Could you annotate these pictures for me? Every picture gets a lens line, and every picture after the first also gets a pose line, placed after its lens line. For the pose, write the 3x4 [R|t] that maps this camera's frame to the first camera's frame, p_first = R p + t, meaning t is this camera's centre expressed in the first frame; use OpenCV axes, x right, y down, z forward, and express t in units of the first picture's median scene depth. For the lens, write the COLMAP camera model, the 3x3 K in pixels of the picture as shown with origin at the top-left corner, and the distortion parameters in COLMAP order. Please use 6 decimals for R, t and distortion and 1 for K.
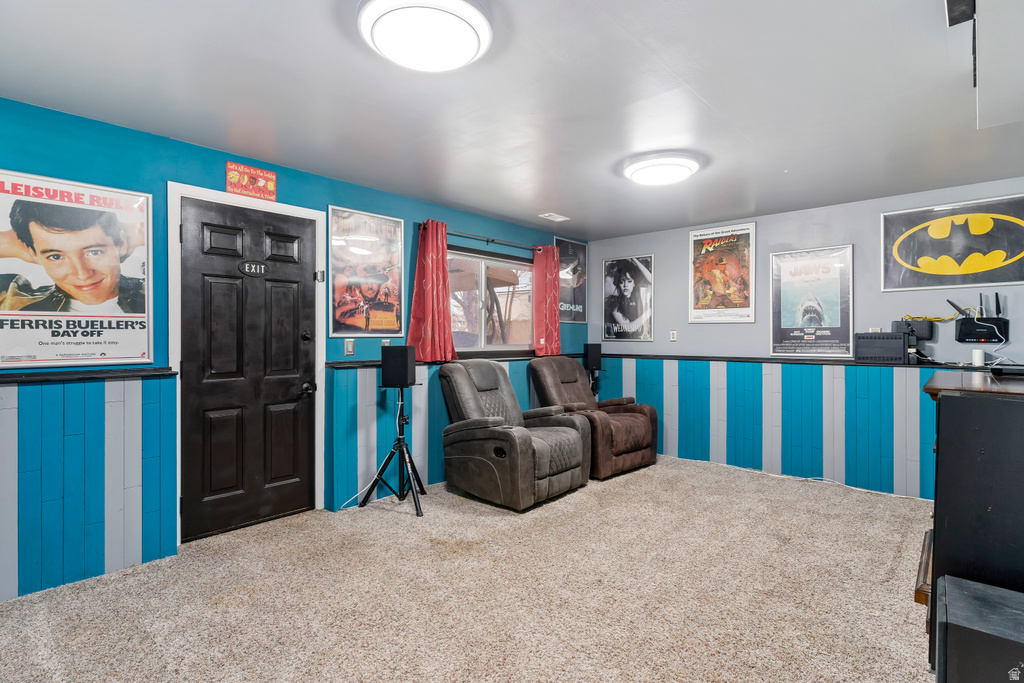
lens RADIAL K [[496.8, 0, 506.0], [0, 496.8, 334.1], [0, 0, 1]] dist [-0.000319, -0.000172]
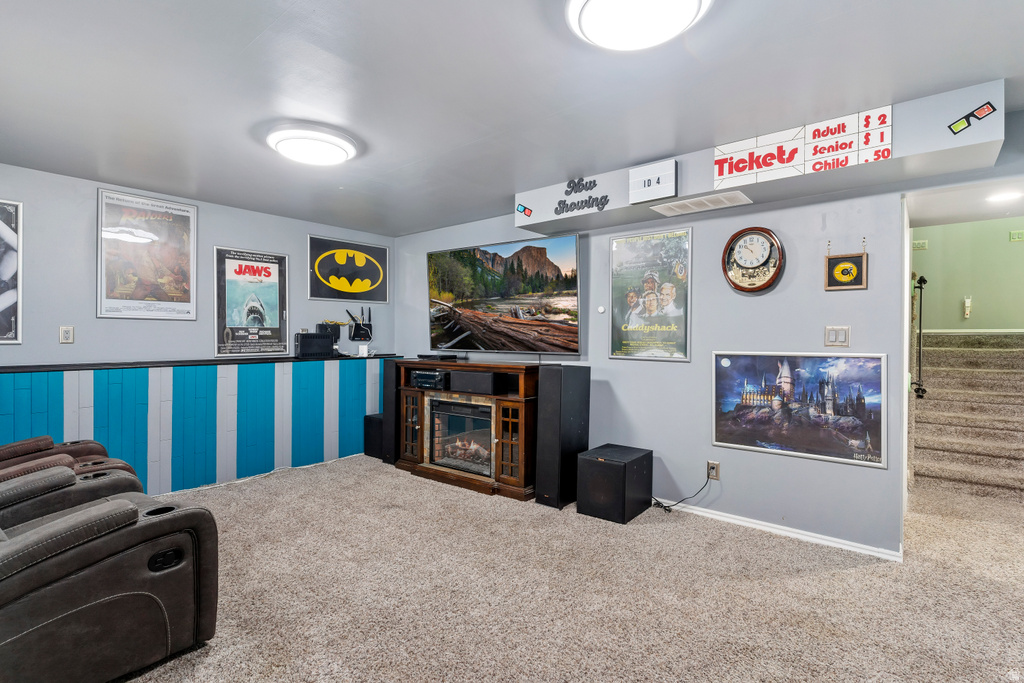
lens RADIAL K [[496.8, 0, 506.0], [0, 496.8, 334.1], [0, 0, 1]] dist [-0.000319, -0.000172]
pose [[-0.045433, 0.005872, 0.998950, -0.437909], [-0.004821, 0.999970, -0.006097, 0.004201], [-0.998956, -0.005093, -0.045404, 0.534525]]
